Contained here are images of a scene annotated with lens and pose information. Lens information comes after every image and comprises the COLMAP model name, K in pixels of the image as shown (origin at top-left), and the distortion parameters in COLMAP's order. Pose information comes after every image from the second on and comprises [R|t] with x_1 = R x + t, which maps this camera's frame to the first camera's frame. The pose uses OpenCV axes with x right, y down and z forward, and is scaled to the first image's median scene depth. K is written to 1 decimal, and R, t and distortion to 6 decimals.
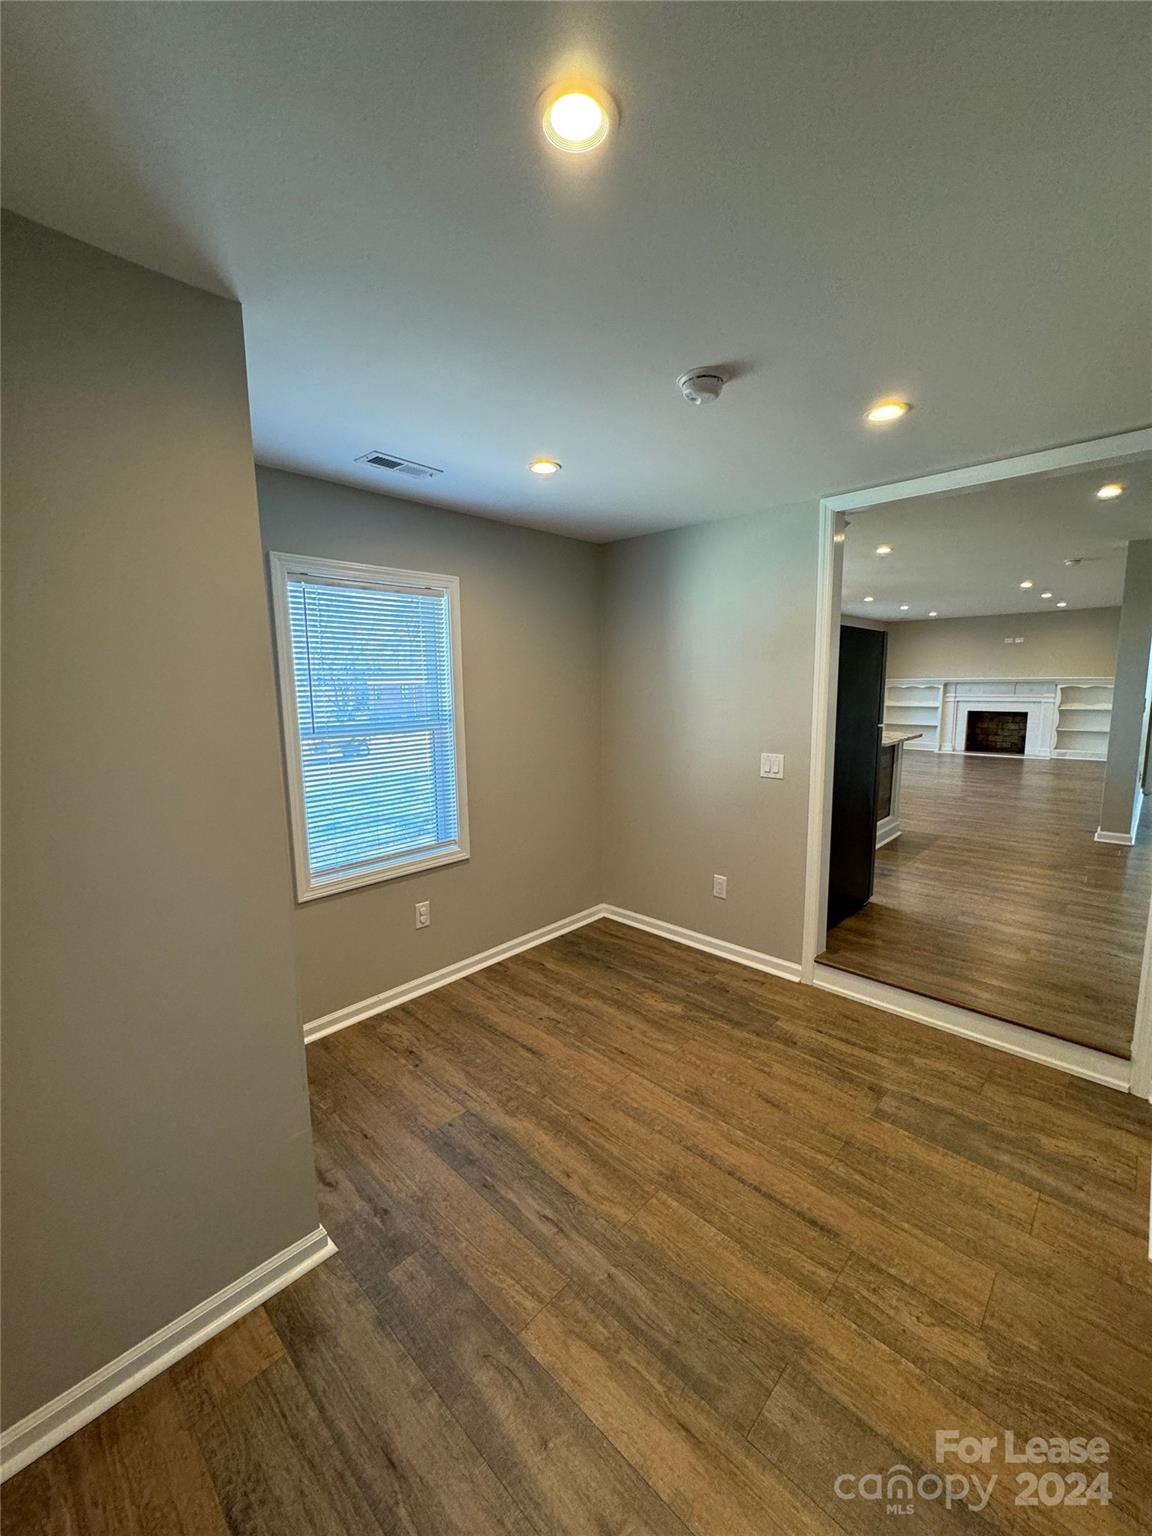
lens RADIAL K [[612.3, 0, 581.7], [0, 612.3, 769.5], [0, 0, 1]] dist [-0.001944, 0.000297]
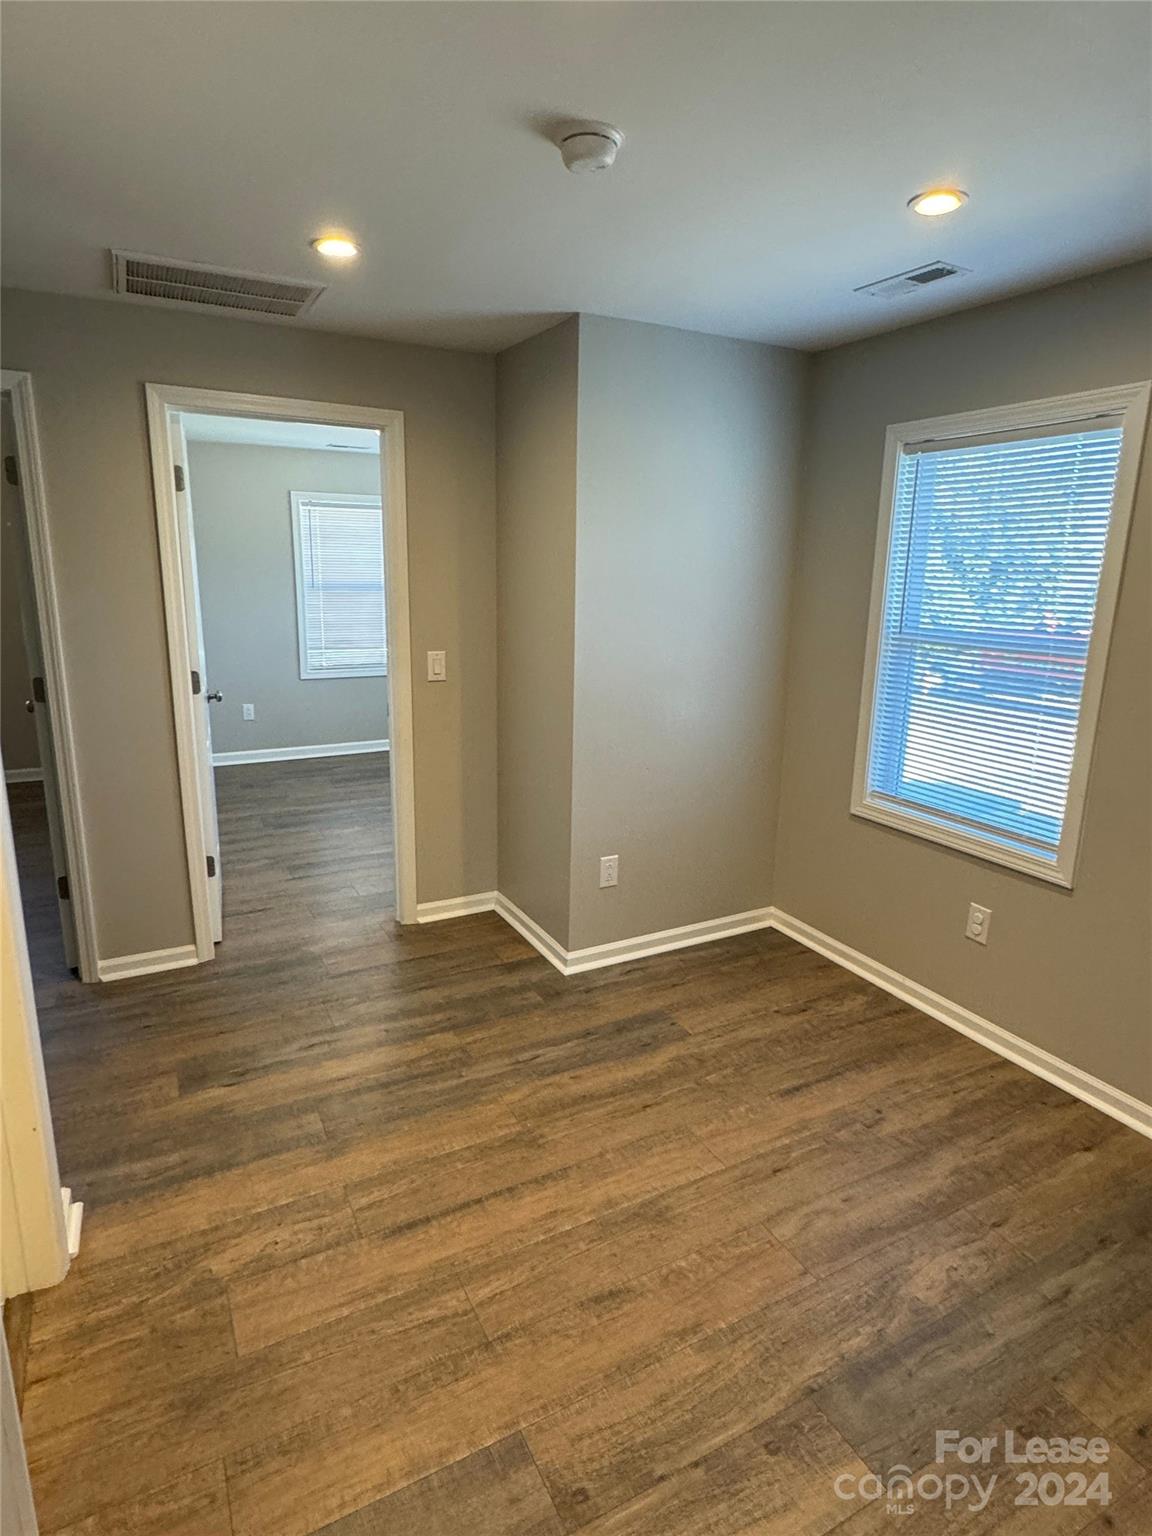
lens RADIAL K [[871.6, 0, 582.4], [0, 871.6, 767.4], [0, 0, 1]] dist [-0.002346, 0.000315]
pose [[-0.327194, 0.215975, -0.919945, 1.082589], [-0.150433, 0.949211, 0.276349, -0.187807], [0.932906, 0.228809, -0.278086, 1.205711]]
